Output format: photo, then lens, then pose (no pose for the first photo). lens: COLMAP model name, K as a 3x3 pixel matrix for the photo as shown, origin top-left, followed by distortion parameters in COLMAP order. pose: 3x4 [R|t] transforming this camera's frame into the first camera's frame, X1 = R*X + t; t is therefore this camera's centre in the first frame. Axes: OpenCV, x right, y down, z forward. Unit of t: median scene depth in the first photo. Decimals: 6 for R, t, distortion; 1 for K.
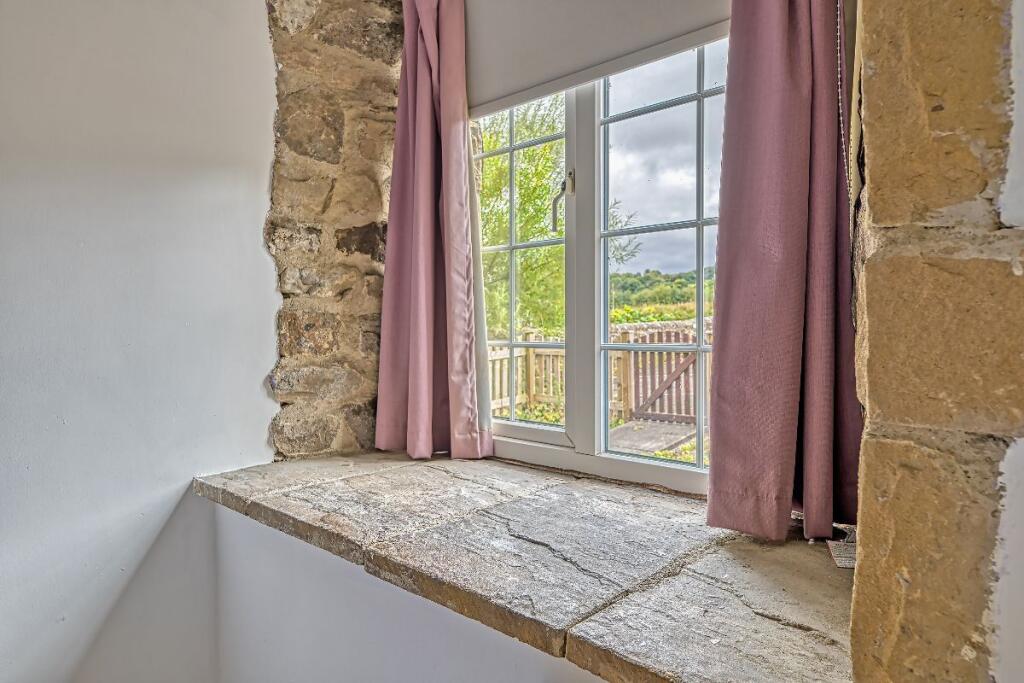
lens RADIAL K [[660.1, 0, 506.3], [0, 660.1, 347.6], [0, 0, 1]] dist [0.009682, 0.001999]
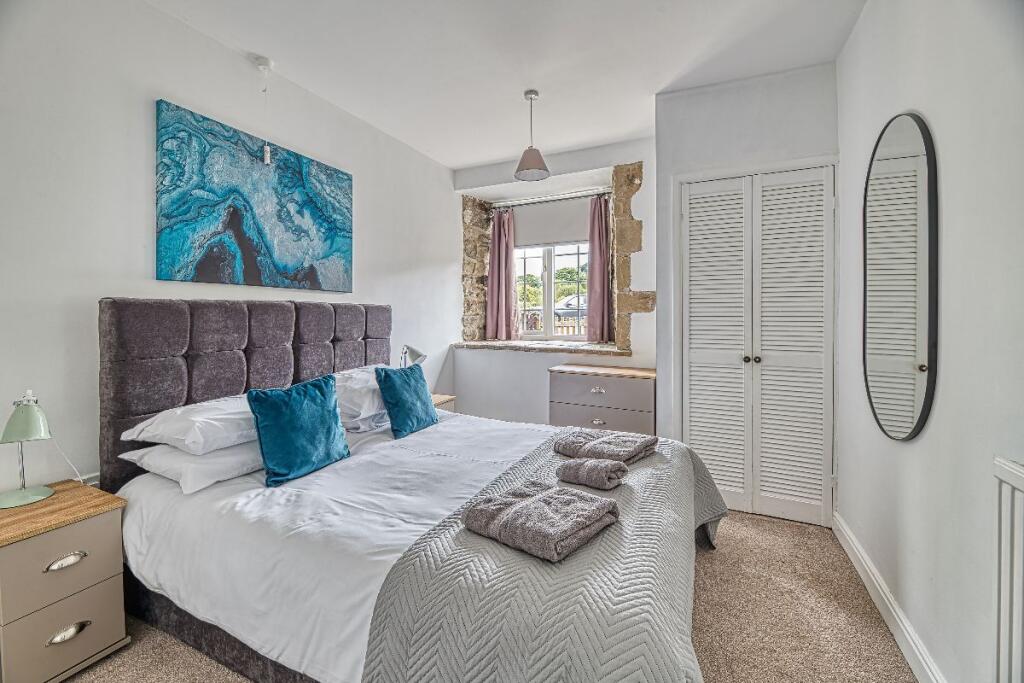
lens RADIAL K [[413.9, 0, 481.1], [0, 413.9, 326.9], [0, 0, 1]] dist [-0.001219, -0.000022]
pose [[0.968757, -0.001272, 0.248010, -0.804574], [0.001692, 0.999997, -0.001482, 0.094000], [-0.248008, 0.001855, 0.968756, -1.205120]]
